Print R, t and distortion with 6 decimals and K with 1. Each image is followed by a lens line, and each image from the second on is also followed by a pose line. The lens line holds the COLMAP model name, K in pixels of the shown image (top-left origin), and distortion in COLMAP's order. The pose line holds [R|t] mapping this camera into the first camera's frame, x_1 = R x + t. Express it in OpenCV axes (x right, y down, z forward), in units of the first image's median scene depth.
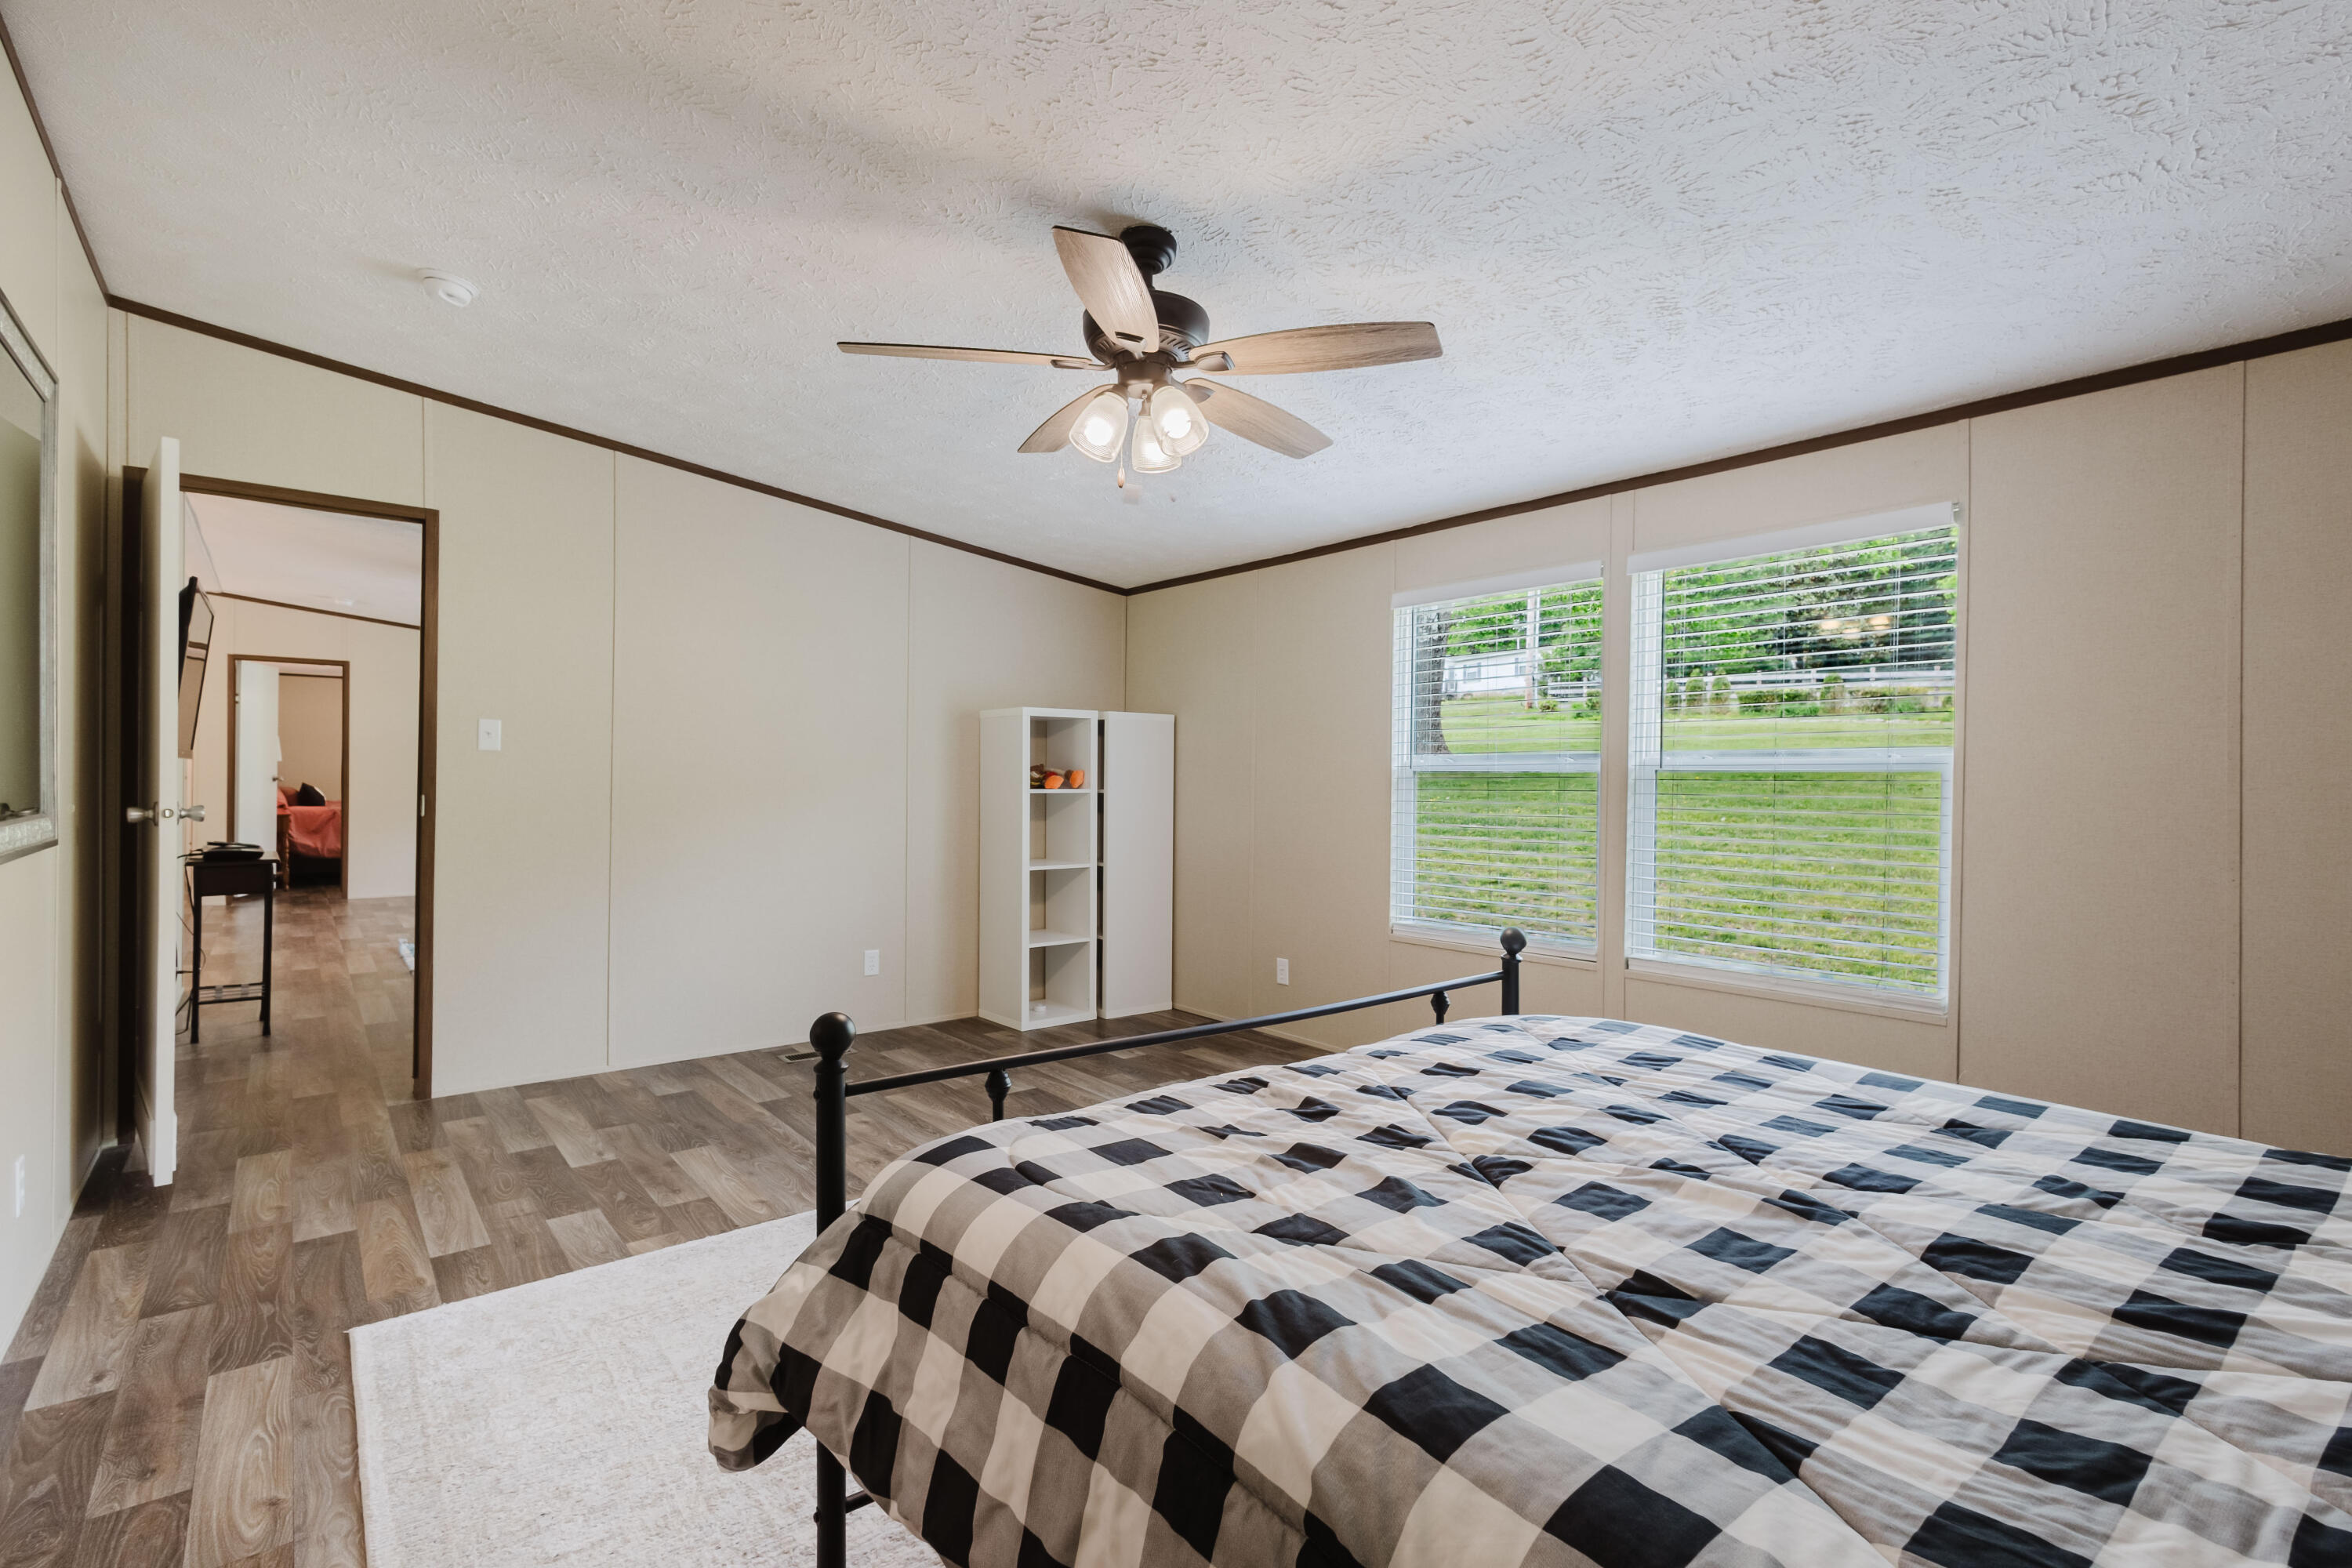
lens RADIAL K [[1083.0, 0, 1183.3], [0, 1083.0, 788.7], [0, 0, 1]] dist [0.012872, -0.003721]
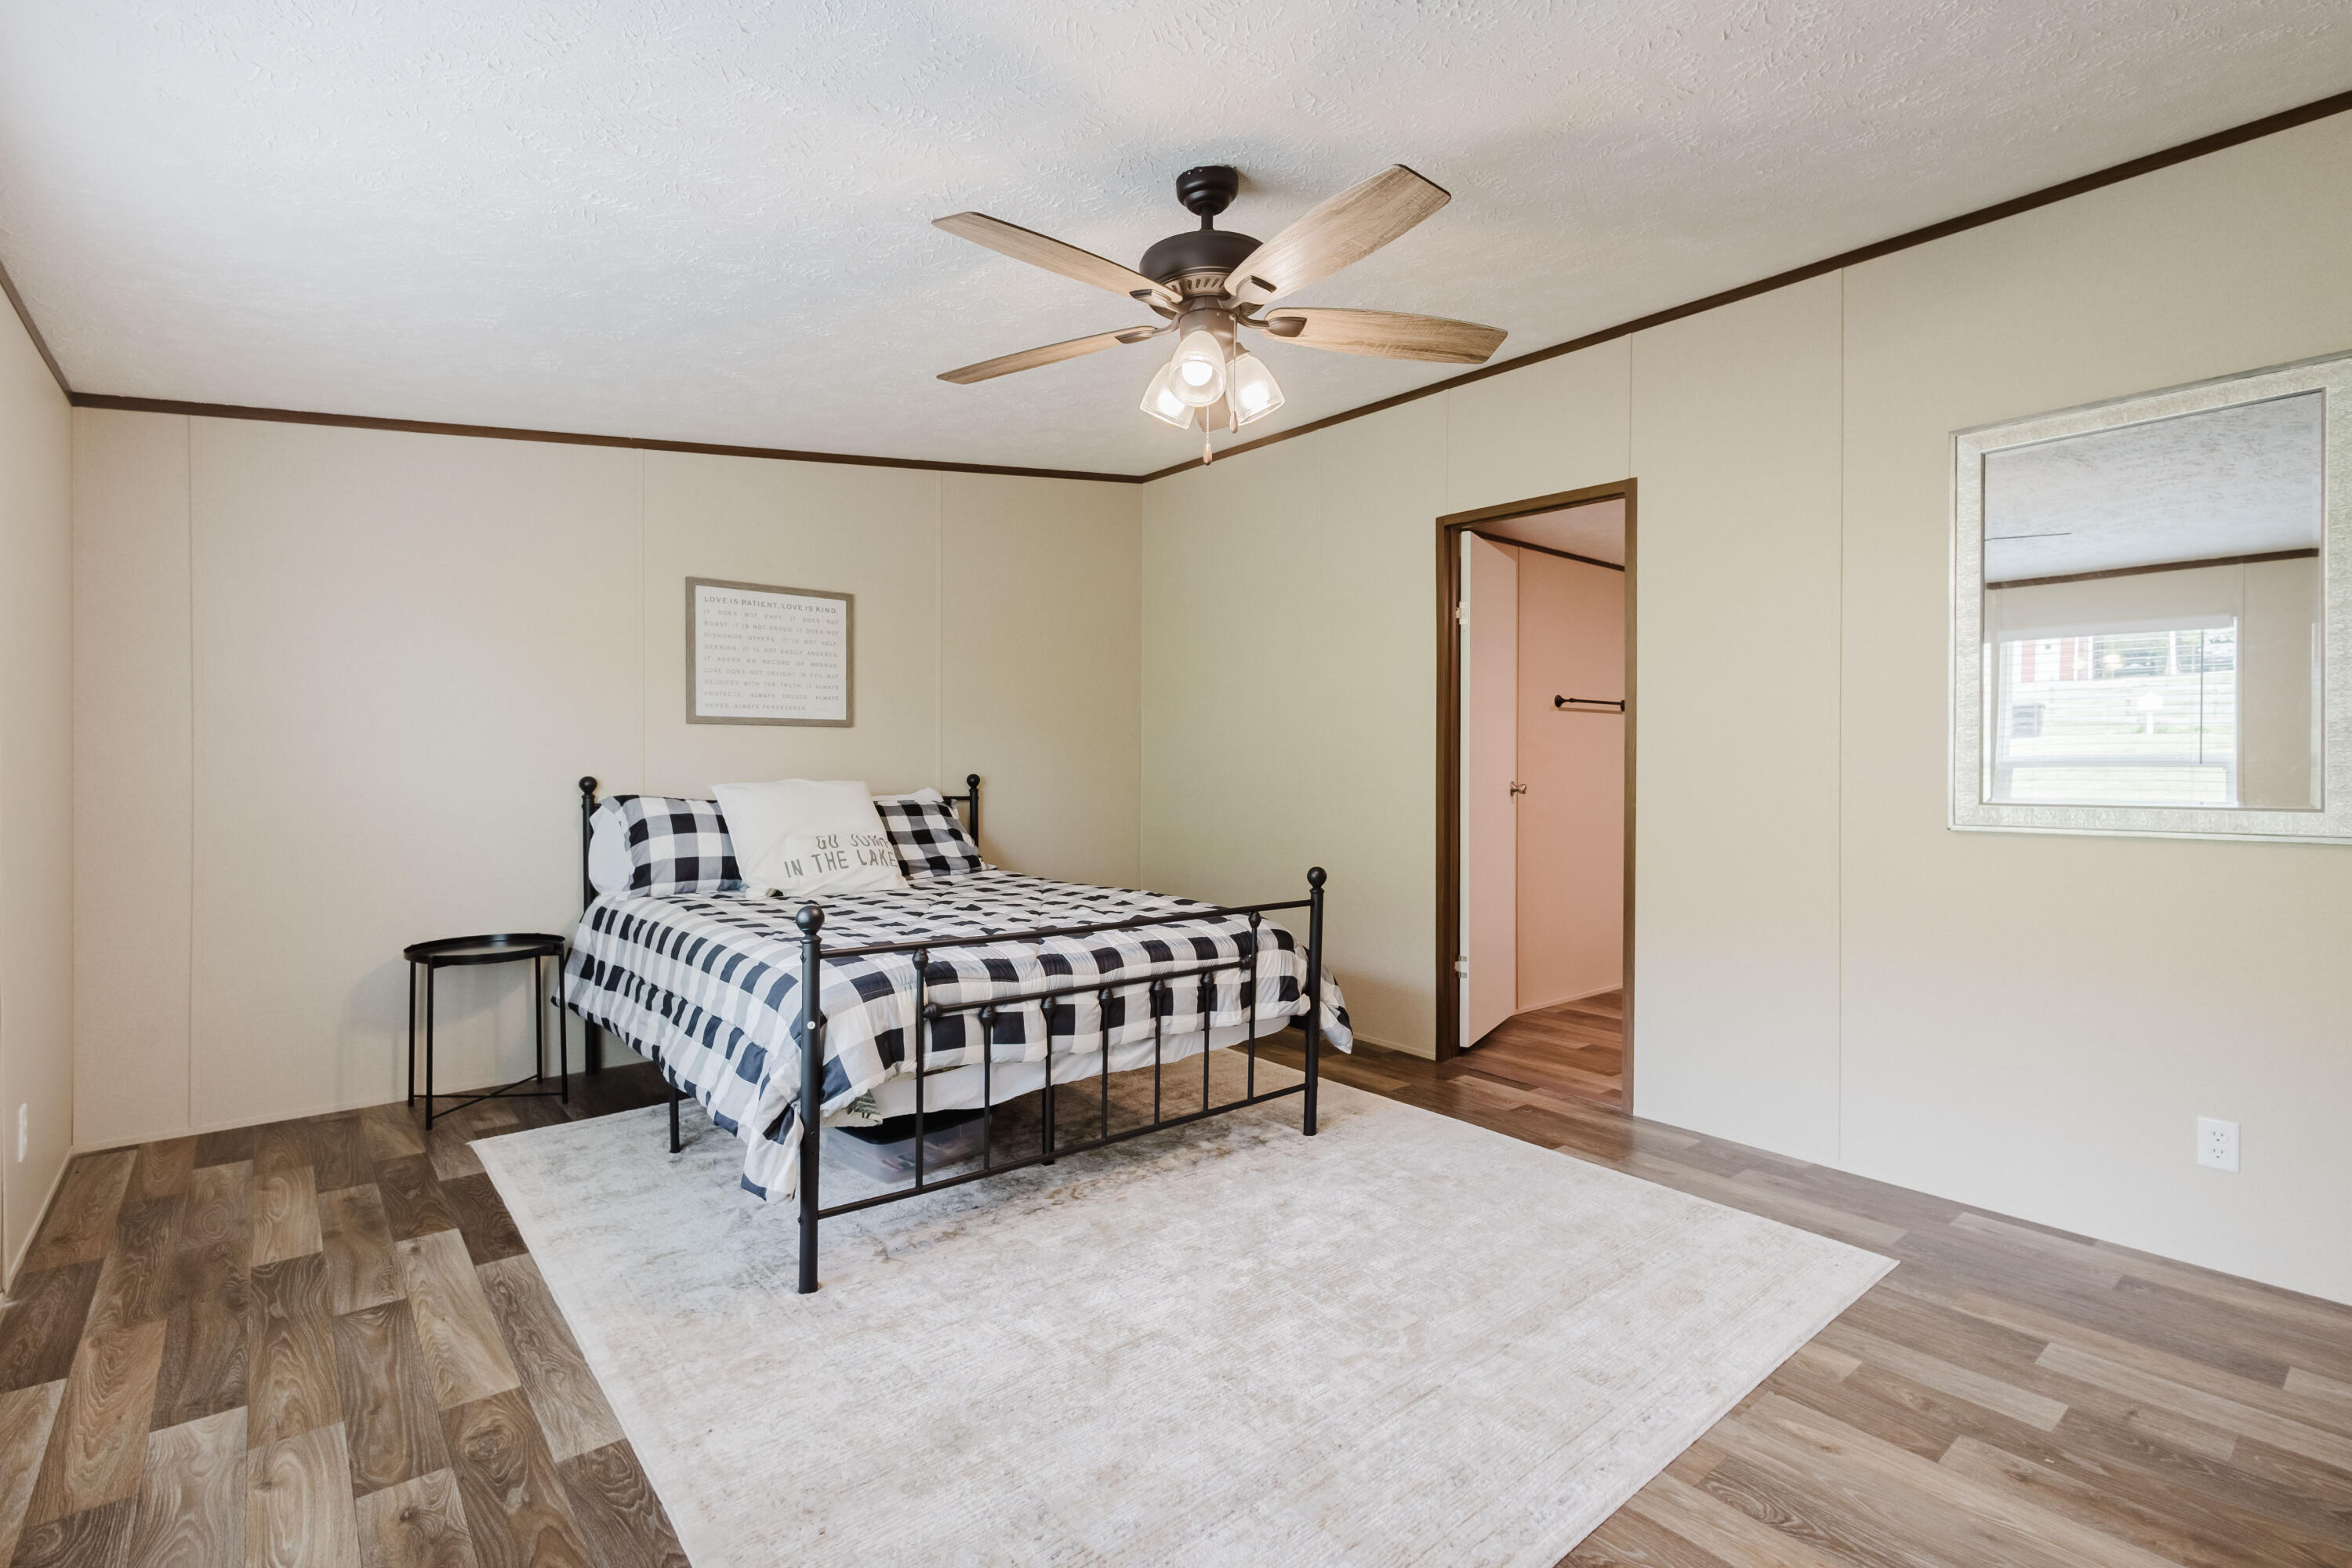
lens RADIAL K [[1083.0, 0, 1179.2], [0, 1083.0, 772.1], [0, 0, 1]] dist [0.012872, -0.003721]
pose [[-0.999687, -0.021313, -0.013094, -1.619747], [-0.021545, 0.999608, 0.017872, -0.023185], [0.012708, 0.018148, -0.999755, 1.975174]]
